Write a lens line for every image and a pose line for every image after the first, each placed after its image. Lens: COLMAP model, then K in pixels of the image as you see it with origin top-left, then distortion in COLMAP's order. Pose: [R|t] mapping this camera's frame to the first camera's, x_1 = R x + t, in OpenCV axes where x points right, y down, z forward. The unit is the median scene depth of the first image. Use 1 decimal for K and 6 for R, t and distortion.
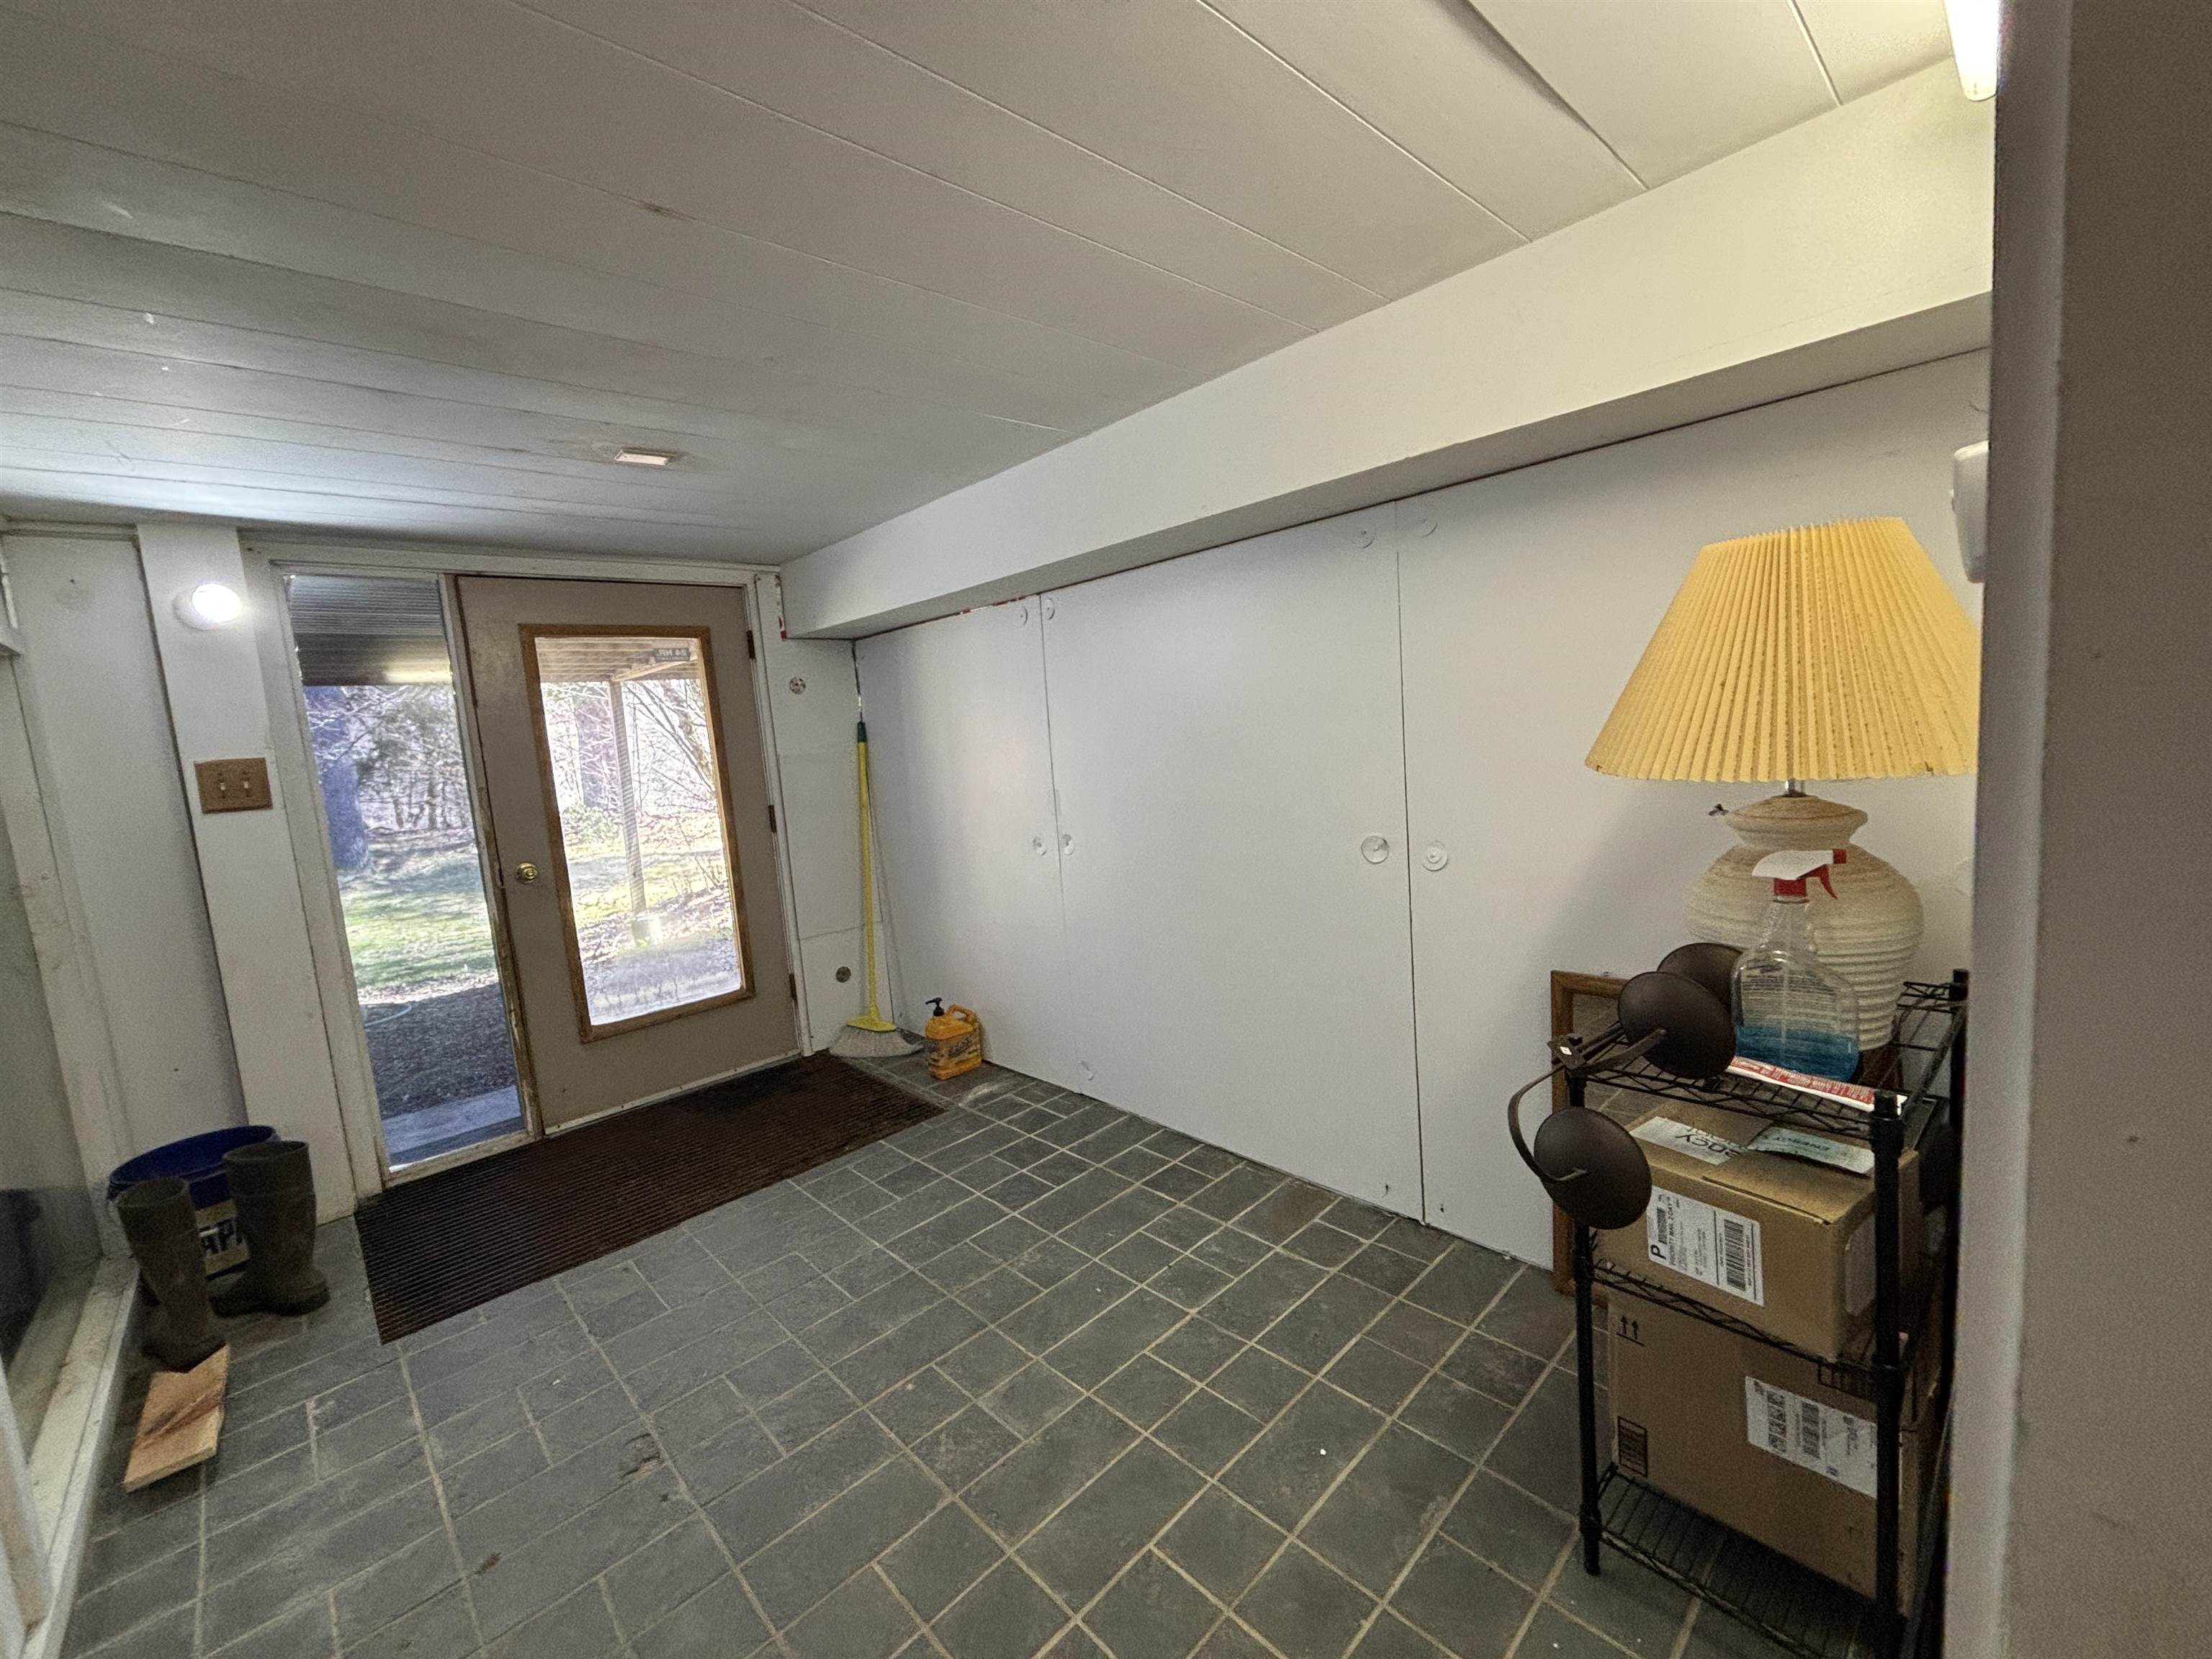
lens RADIAL K [[891.7, 0, 1106.3], [0, 891.7, 822.1], [0, 0, 1]] dist [0.001495, -0.002498]
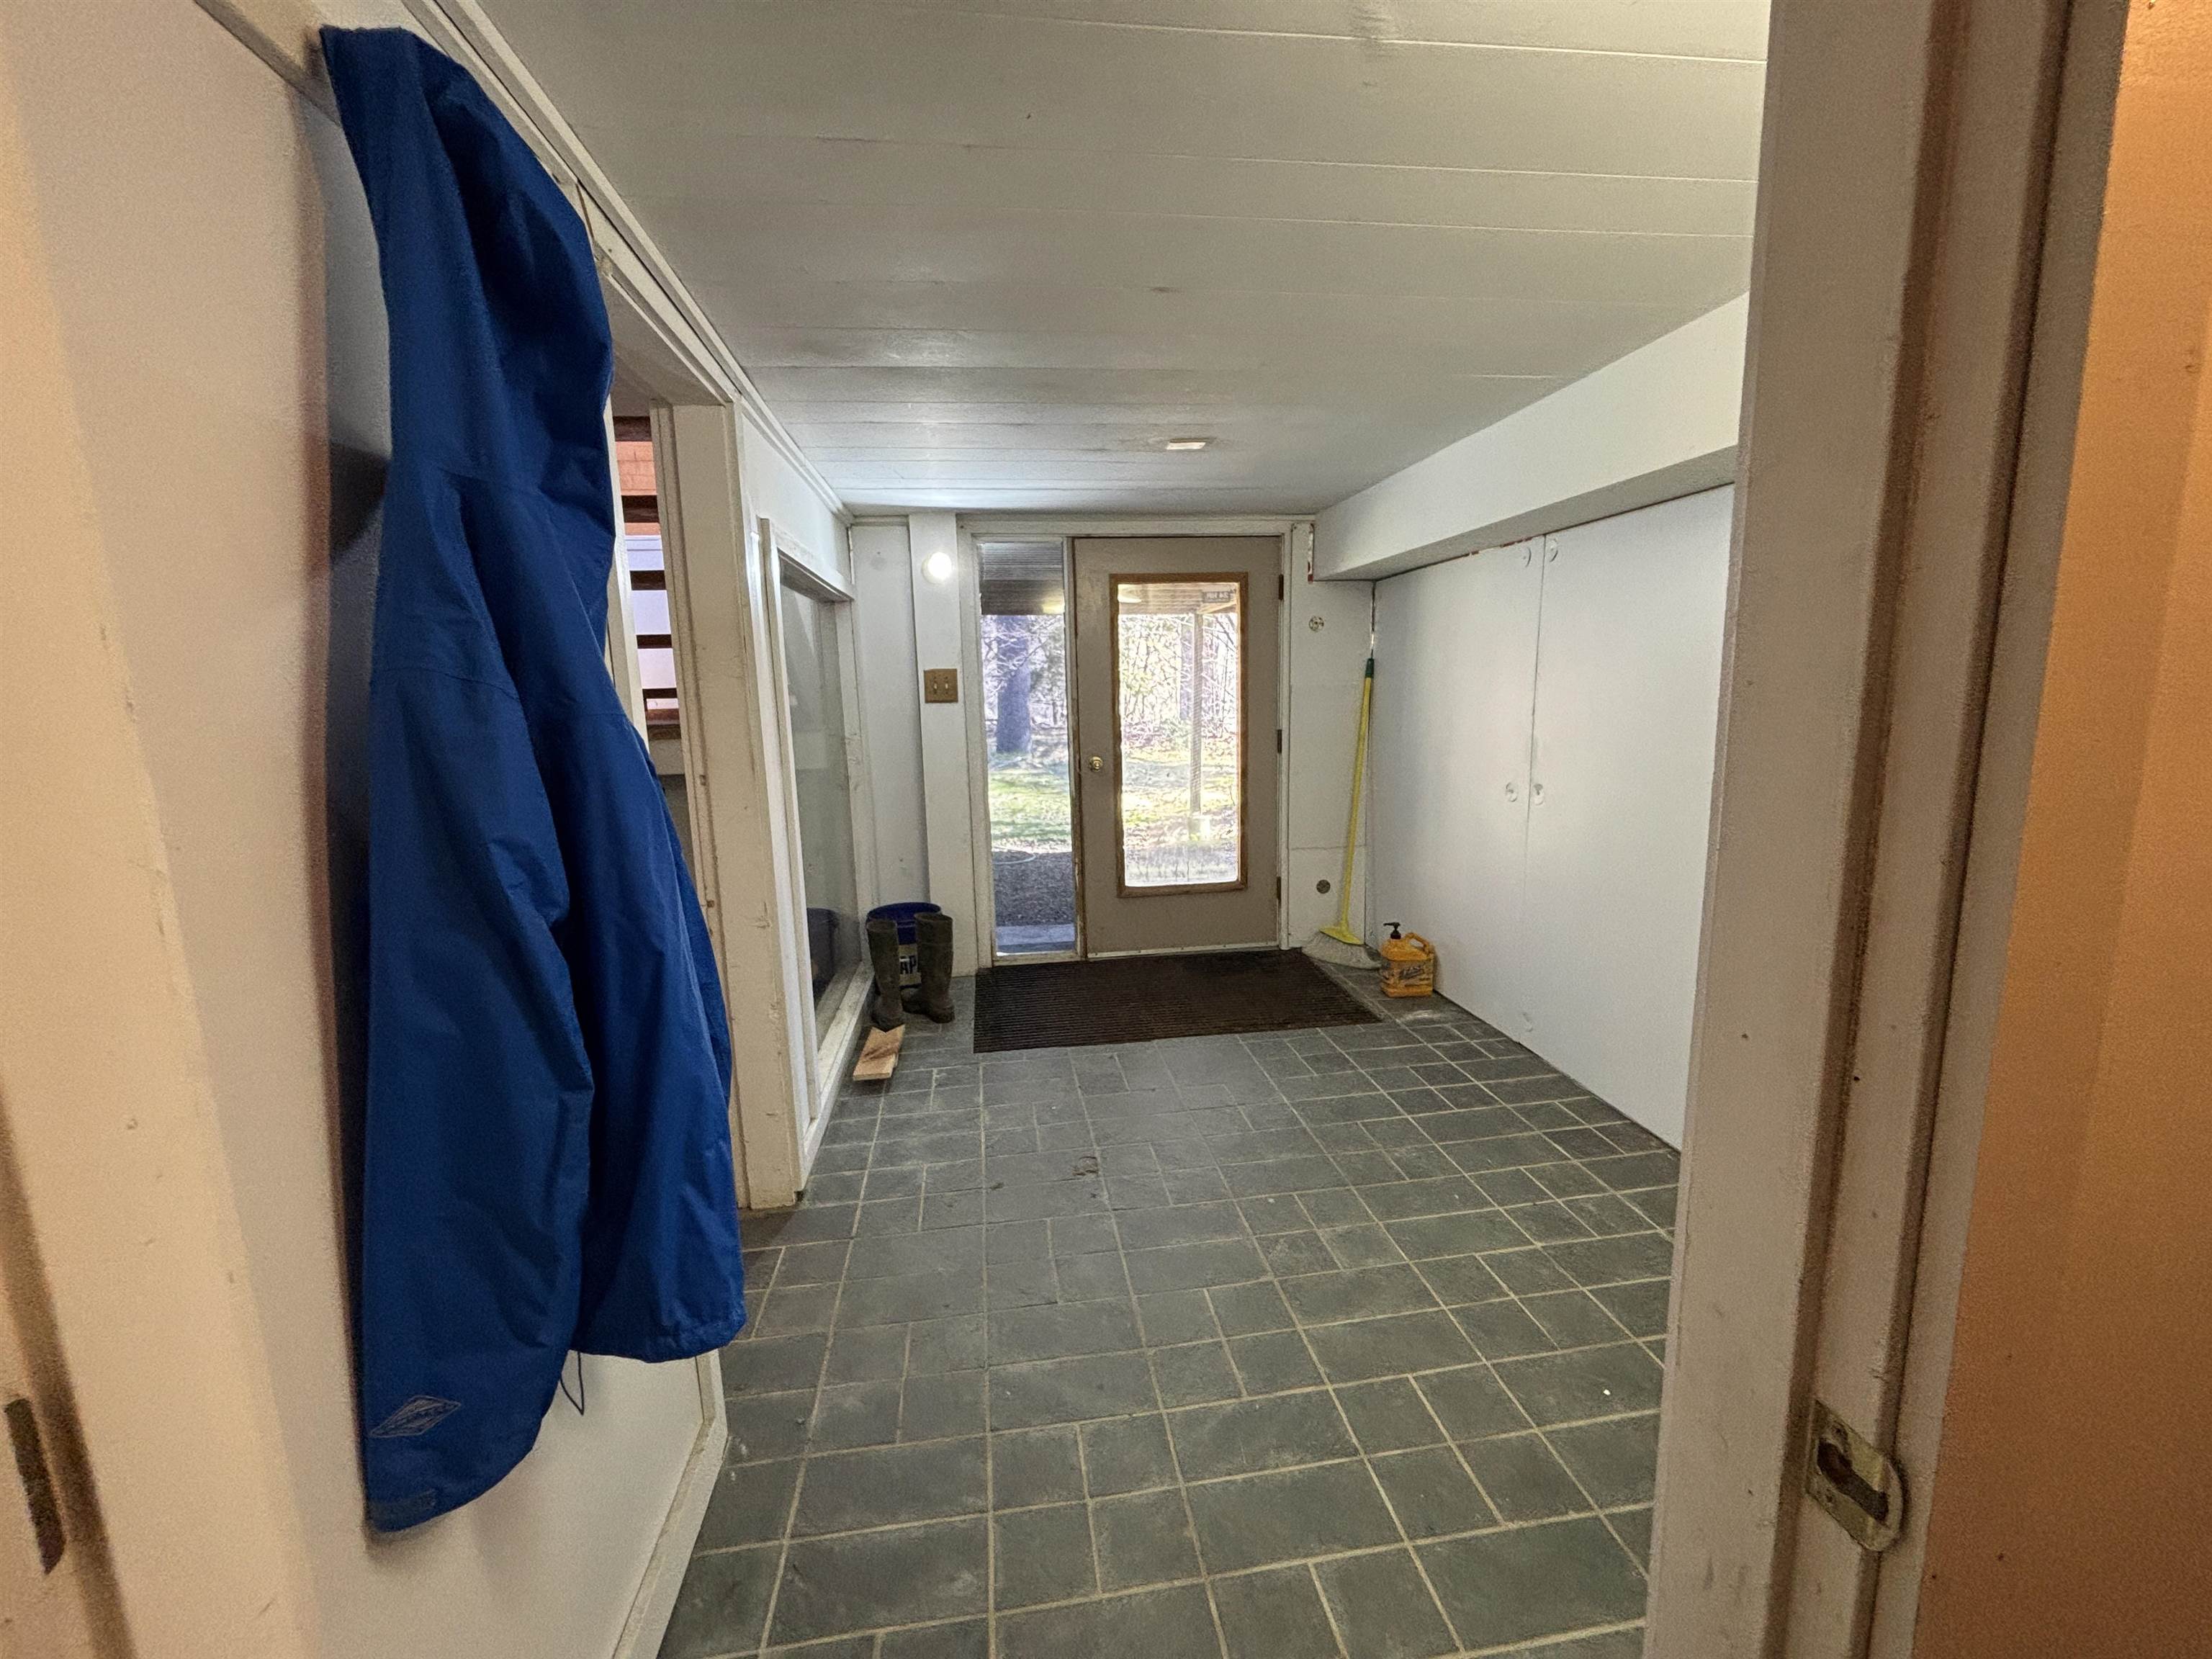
lens RADIAL K [[891.7, 0, 1106.3], [0, 891.7, 822.1], [0, 0, 1]] dist [0.001495, -0.002498]
pose [[0.811152, 0.144843, -0.566615, 0.134458], [-0.101450, 0.989006, 0.107586, -0.001772], [0.575969, -0.029785, 0.816929, -0.084800]]
